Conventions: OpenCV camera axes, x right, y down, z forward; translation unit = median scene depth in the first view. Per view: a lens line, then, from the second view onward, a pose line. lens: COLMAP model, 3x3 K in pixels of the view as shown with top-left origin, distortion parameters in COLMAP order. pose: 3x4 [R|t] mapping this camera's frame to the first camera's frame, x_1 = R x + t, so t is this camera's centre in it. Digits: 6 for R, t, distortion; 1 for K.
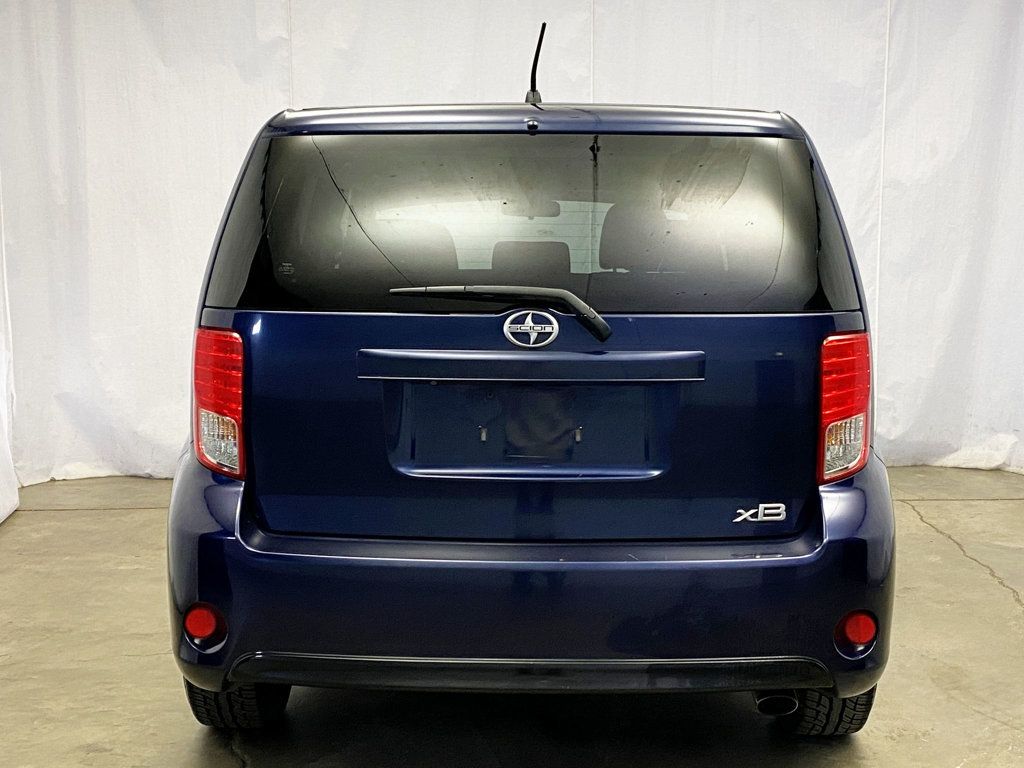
lens RADIAL K [[1405.3, 0, 514.5], [0, 1405.3, 397.7], [0, 0, 1]] dist [0.143769, -0.034342]
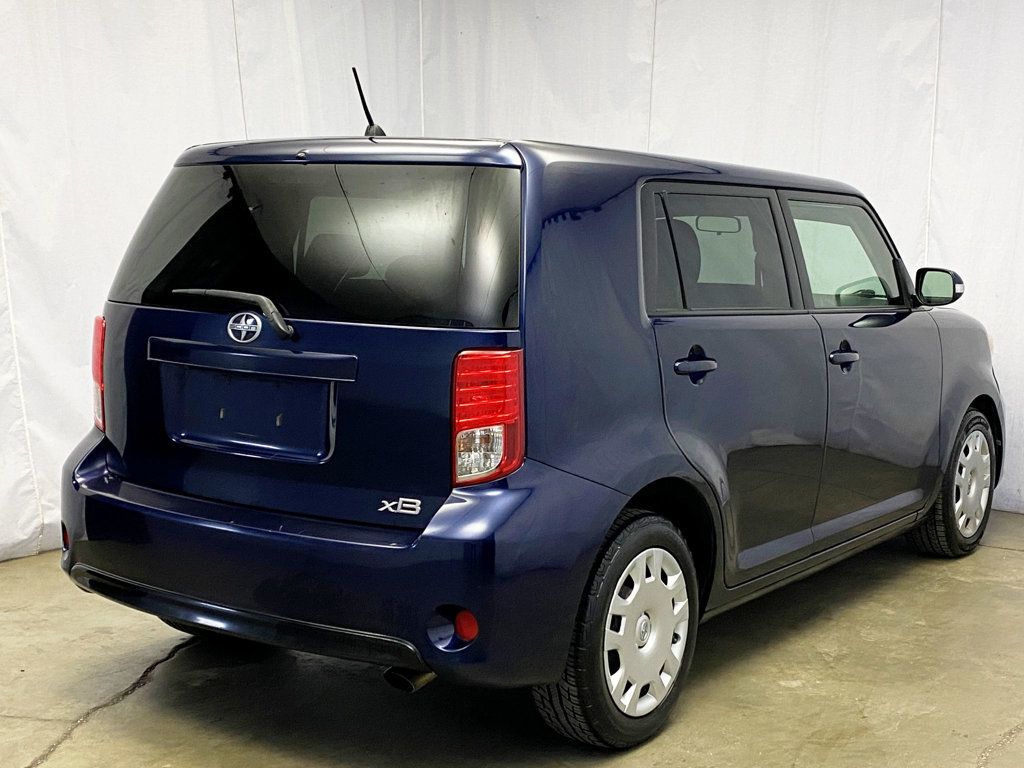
lens RADIAL K [[1405.3, 0, 514.5], [0, 1405.3, 397.7], [0, 0, 1]] dist [0.143769, -0.034342]
pose [[0.819742, 0.080146, -0.567097, 0.849862], [-0.083484, 0.996306, 0.020128, -0.031736], [0.566616, 0.030843, 0.823405, 0.137718]]
